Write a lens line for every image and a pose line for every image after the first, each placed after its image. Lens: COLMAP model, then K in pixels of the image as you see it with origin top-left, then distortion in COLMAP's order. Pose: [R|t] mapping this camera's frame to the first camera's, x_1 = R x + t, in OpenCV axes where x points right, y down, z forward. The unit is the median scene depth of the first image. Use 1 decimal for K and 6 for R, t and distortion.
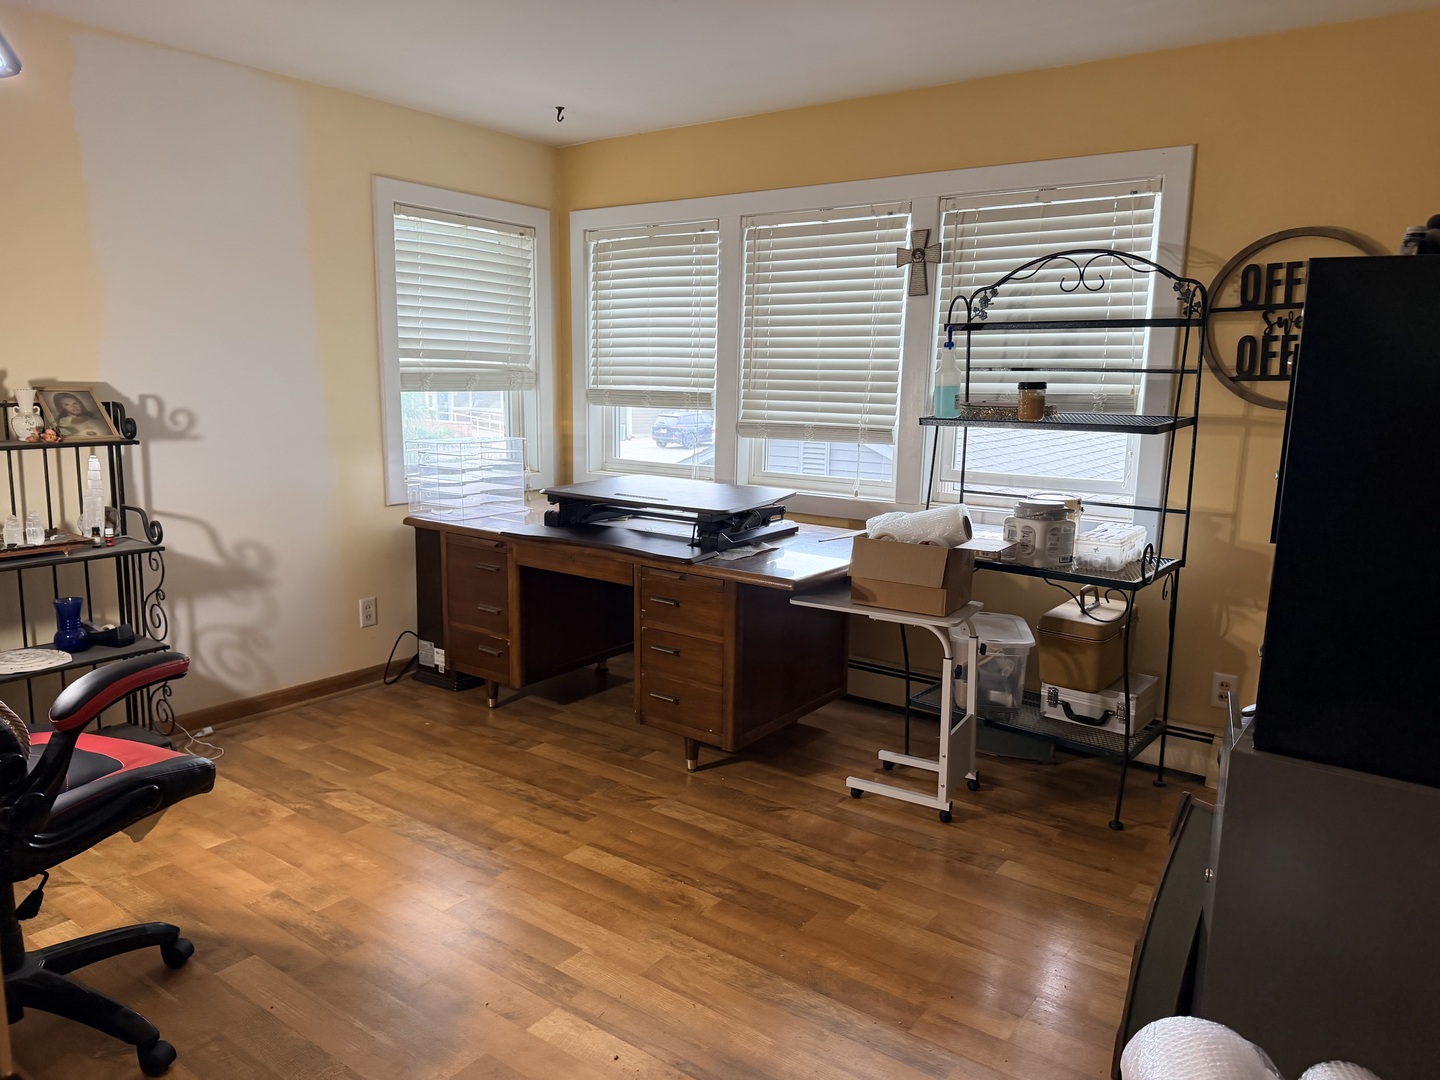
lens RADIAL K [[1016.7, 0, 720.0], [0, 1016.7, 540.0], [0, 0, 1]] dist [0.081608, -0.107709]
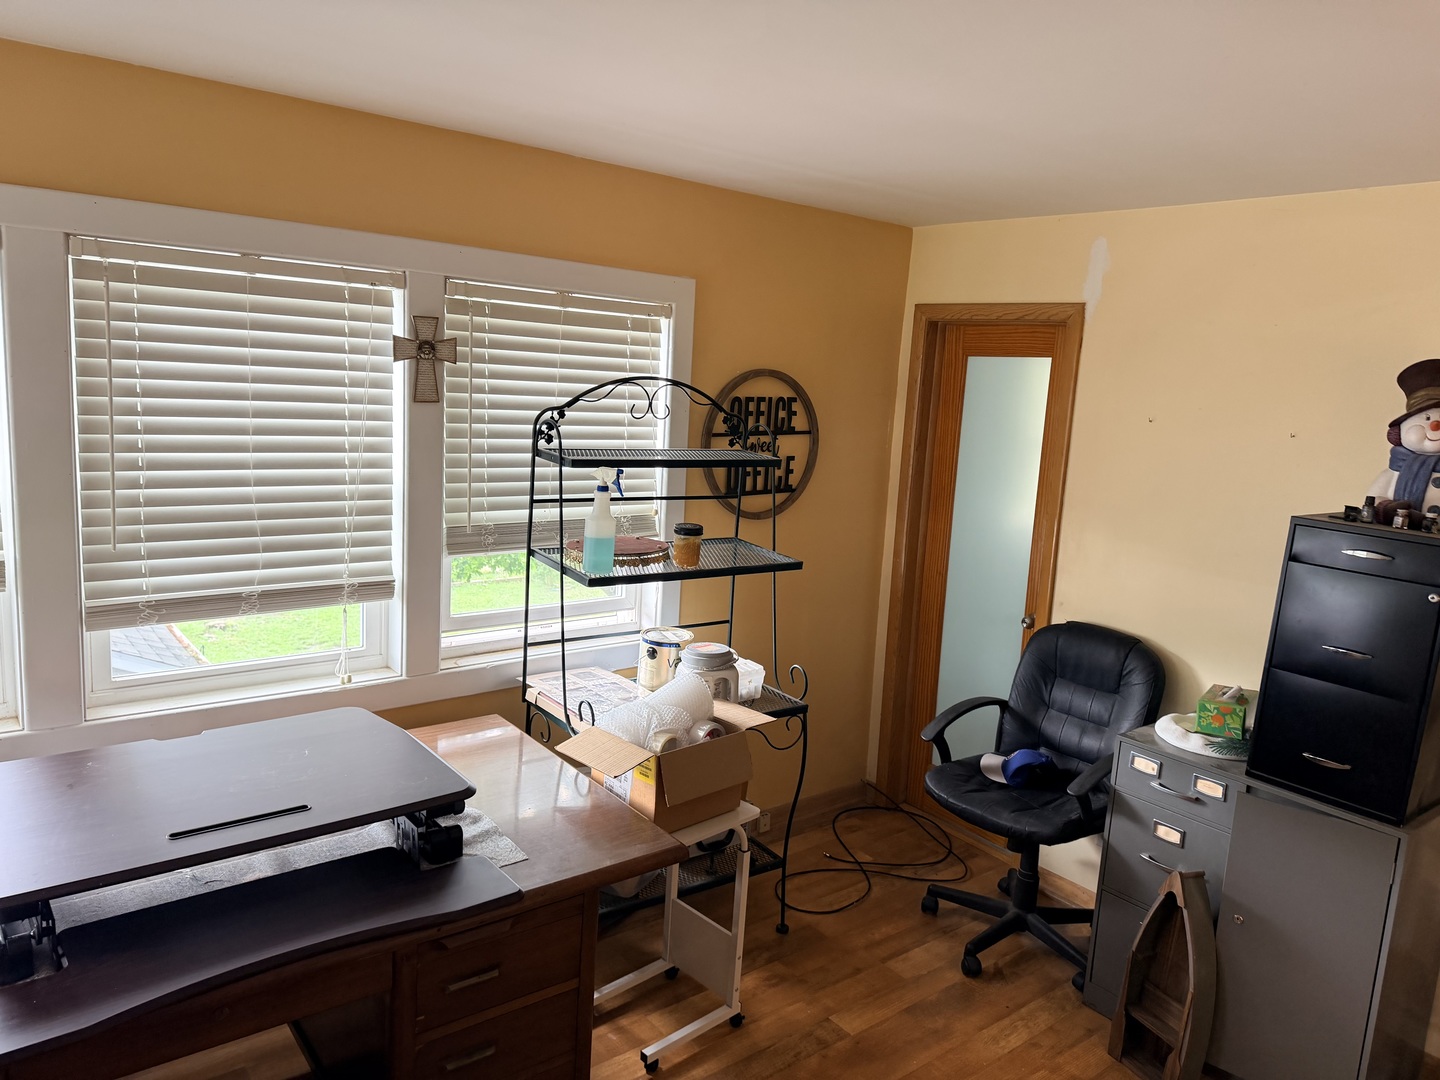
lens RADIAL K [[1016.7, 0, 720.0], [0, 1016.7, 540.0], [0, 0, 1]] dist [0.081608, -0.107709]
pose [[0.270115, -0.154896, 0.950287, -0.479096], [0.104211, 0.985880, 0.131076, -0.218720], [-0.957172, 0.063625, 0.282443, 0.599471]]
